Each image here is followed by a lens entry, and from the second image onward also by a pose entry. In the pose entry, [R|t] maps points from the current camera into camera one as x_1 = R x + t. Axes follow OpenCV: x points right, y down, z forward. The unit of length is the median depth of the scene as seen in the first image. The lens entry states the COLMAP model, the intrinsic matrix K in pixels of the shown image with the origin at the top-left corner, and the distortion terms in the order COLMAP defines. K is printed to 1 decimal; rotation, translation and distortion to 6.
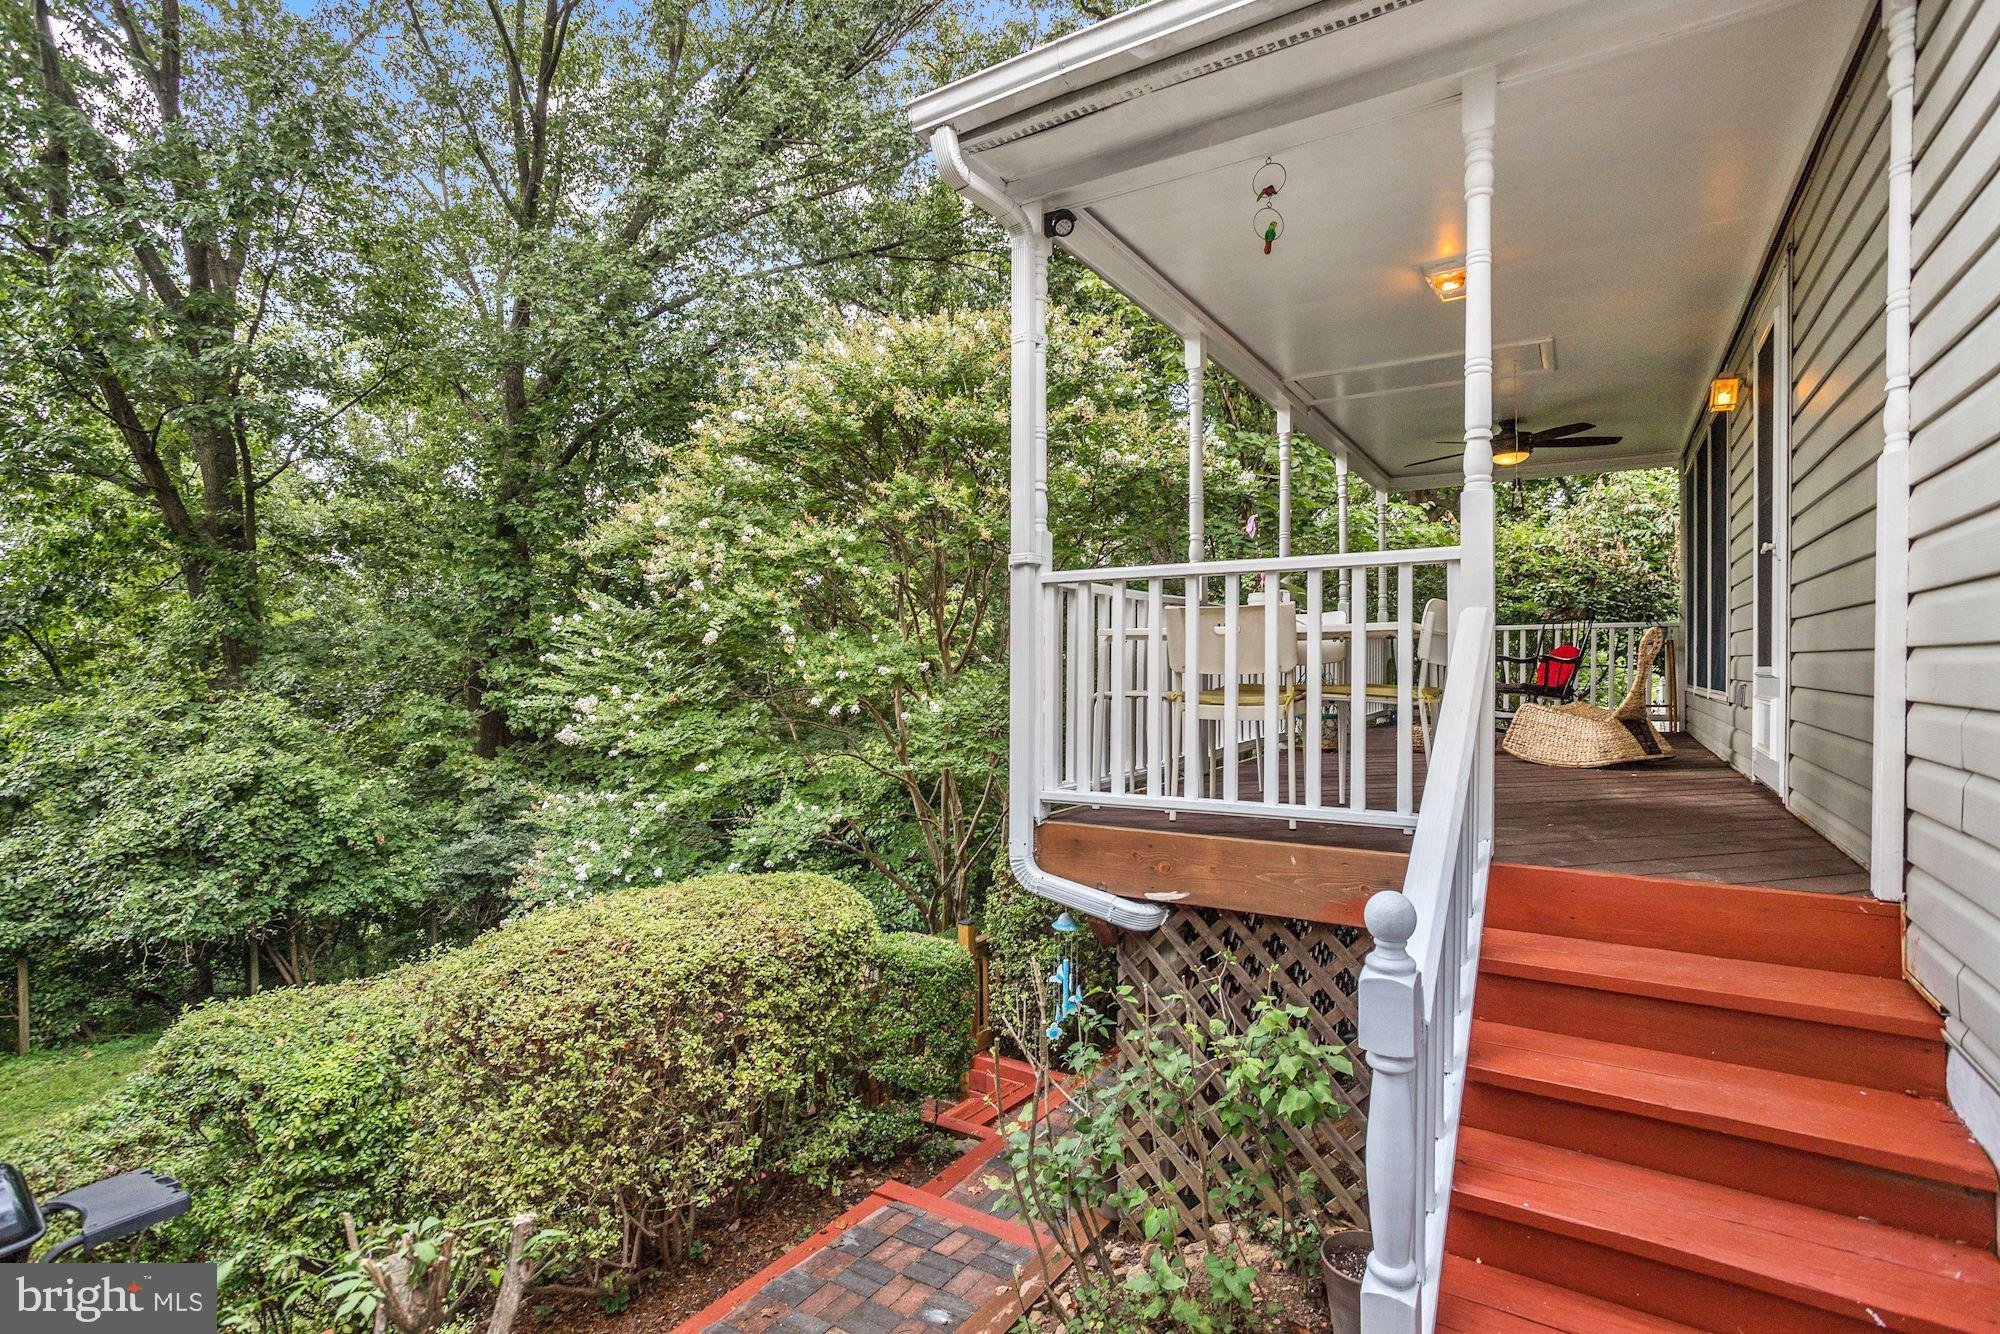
lens RADIAL K [[955.2, 0, 1000.0], [0, 955.2, 667.0], [0, 0, 1]] dist [-0.045384, 0.030089]
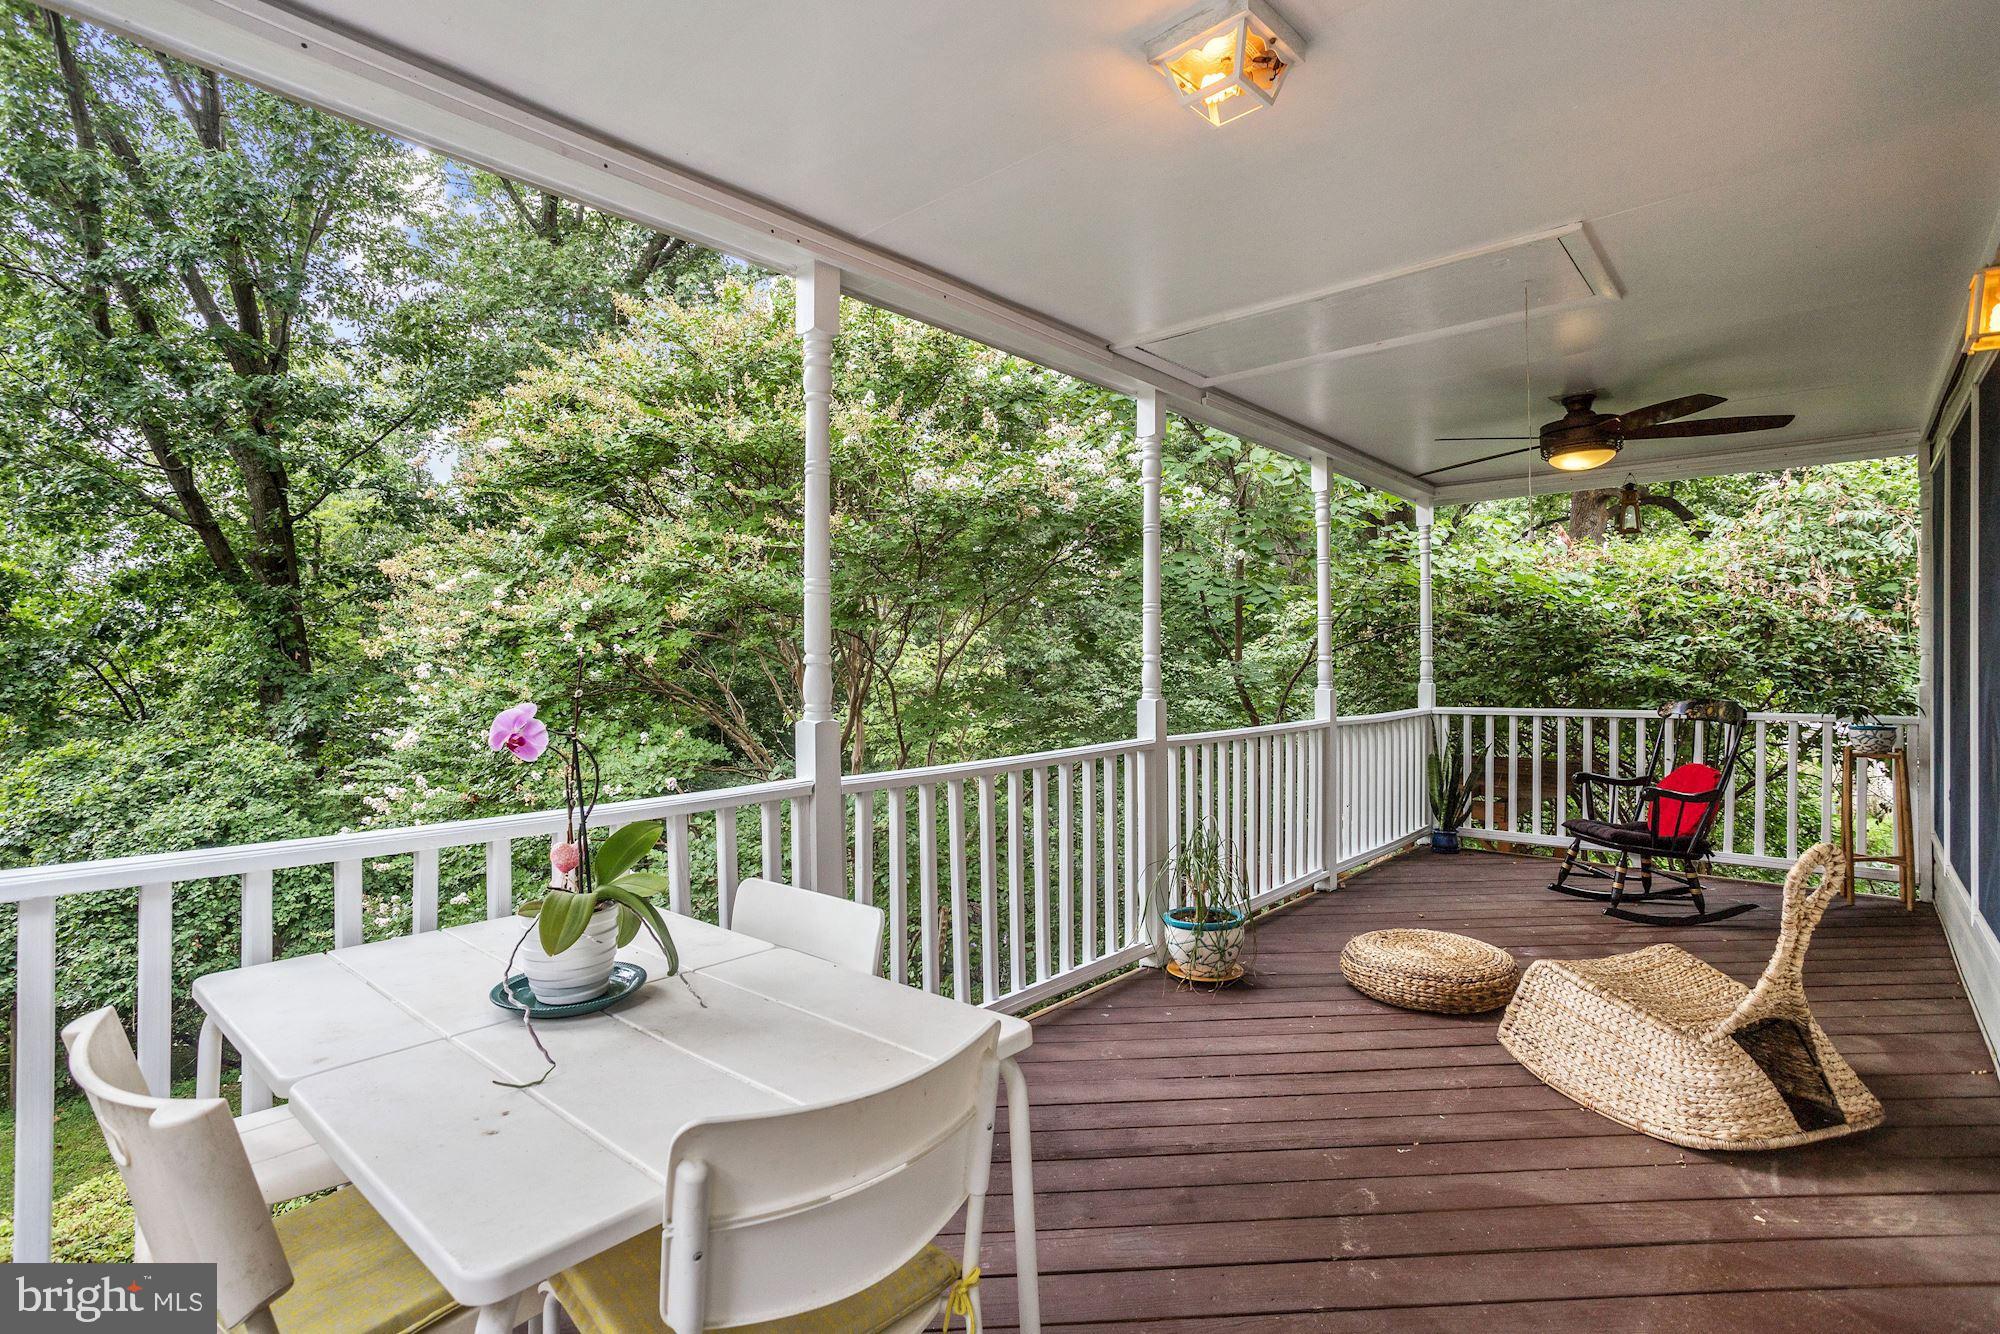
lens RADIAL K [[955.2, 0, 1000.0], [0, 955.2, 667.0], [0, 0, 1]] dist [-0.045384, 0.030089]
pose [[0.986588, -0.002838, -0.163204, 0.198373], [0.003318, 0.999991, 0.002668, -0.067540], [0.163195, -0.003173, 0.986589, 0.256806]]
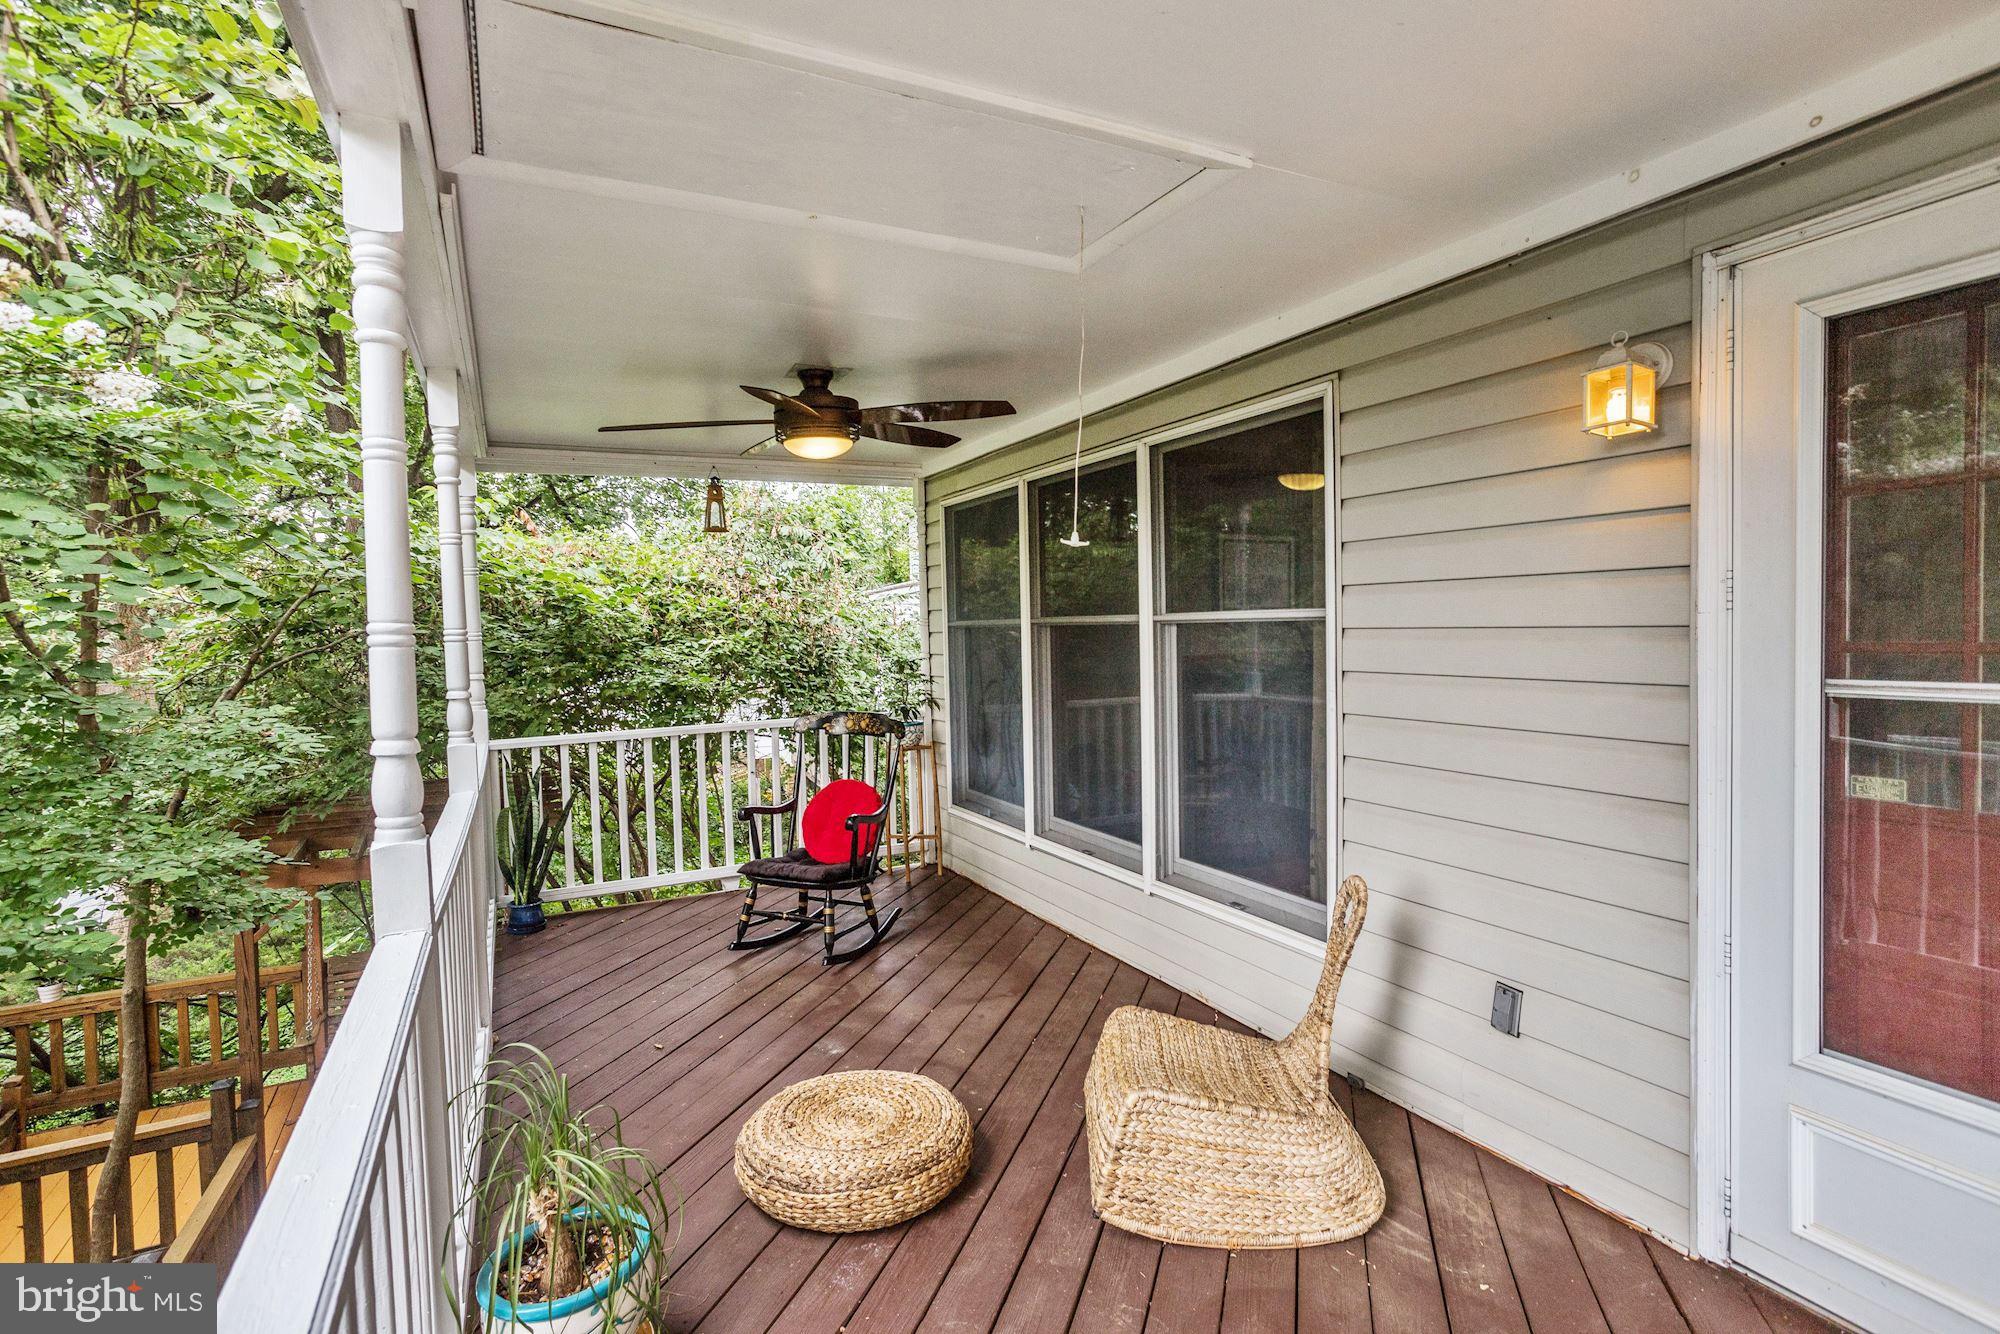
lens RADIAL K [[975.5, 0, 995.3], [0, 975.5, 662.0], [0, 0, 1]] dist [-0.073455, 0.052930]
pose [[0.513492, -0.044156, 0.856957, 0.102315], [0.028474, 0.999002, 0.034413, -0.087308], [-0.857622, 0.006731, 0.514237, 0.467702]]
